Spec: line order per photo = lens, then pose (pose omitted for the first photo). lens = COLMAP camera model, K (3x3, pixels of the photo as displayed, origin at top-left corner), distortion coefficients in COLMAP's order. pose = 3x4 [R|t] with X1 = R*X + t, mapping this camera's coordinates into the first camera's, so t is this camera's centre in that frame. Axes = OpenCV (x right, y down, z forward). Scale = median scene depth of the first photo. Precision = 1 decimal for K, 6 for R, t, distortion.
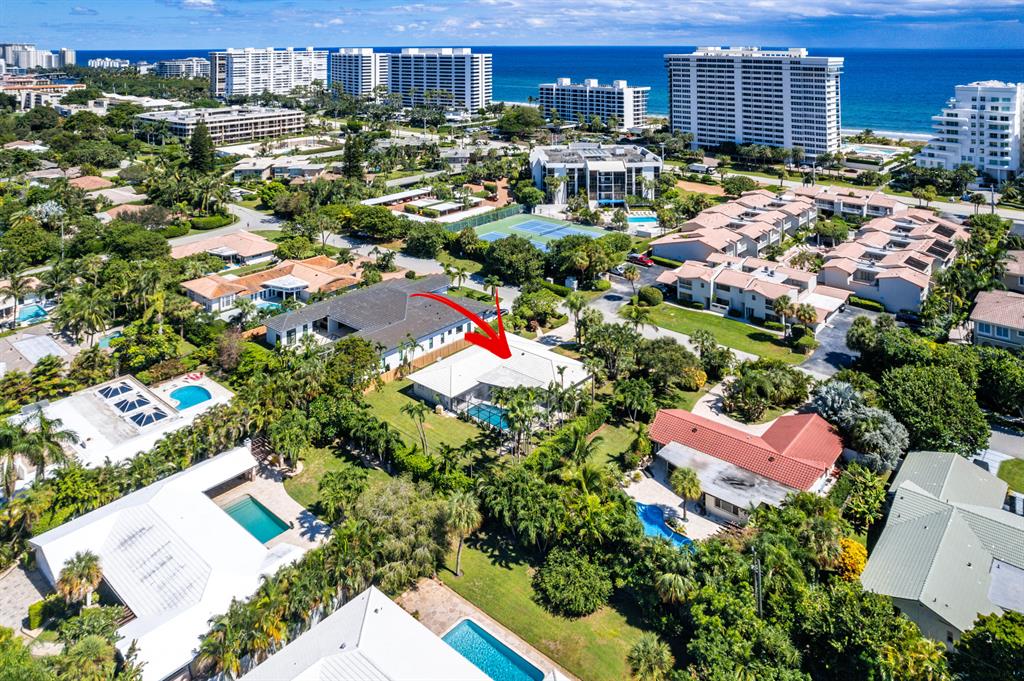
lens RADIAL K [[656.5, 0, 514.2], [0, 656.5, 338.5], [0, 0, 1]] dist [-0.021367, 0.011747]
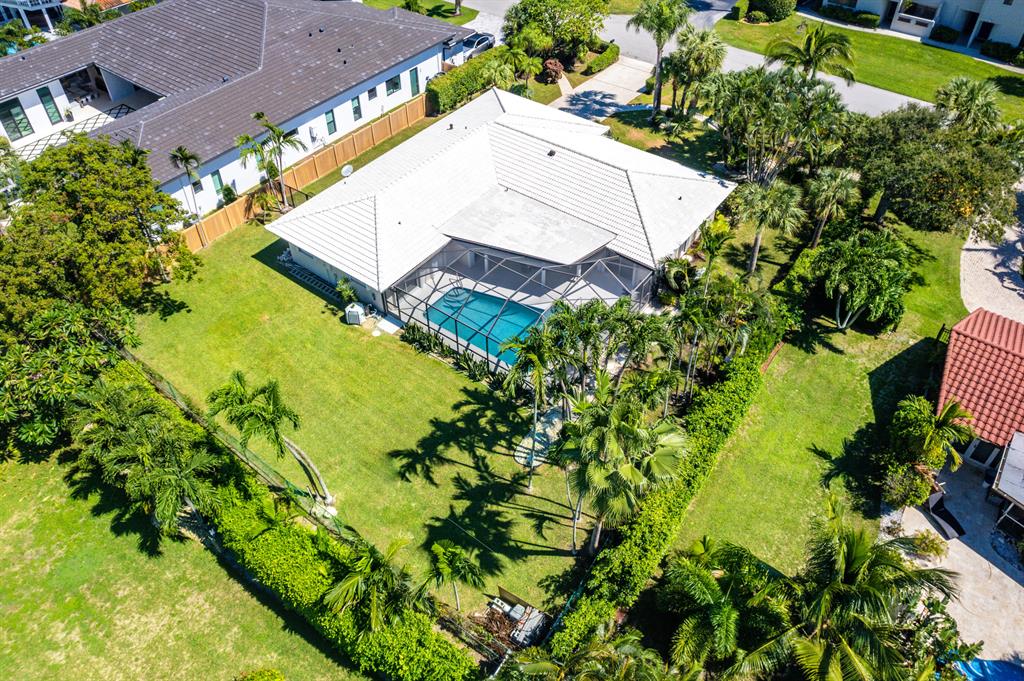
lens RADIAL K [[722.0, 0, 514.8], [0, 722.0, 332.7], [0, 0, 1]] dist [-0.037336, 0.006070]
pose [[0.997719, -0.045619, 0.049755, -0.031725], [0.025469, 0.937008, 0.348378, -0.023593], [-0.062514, -0.346316, 0.936033, 0.460430]]
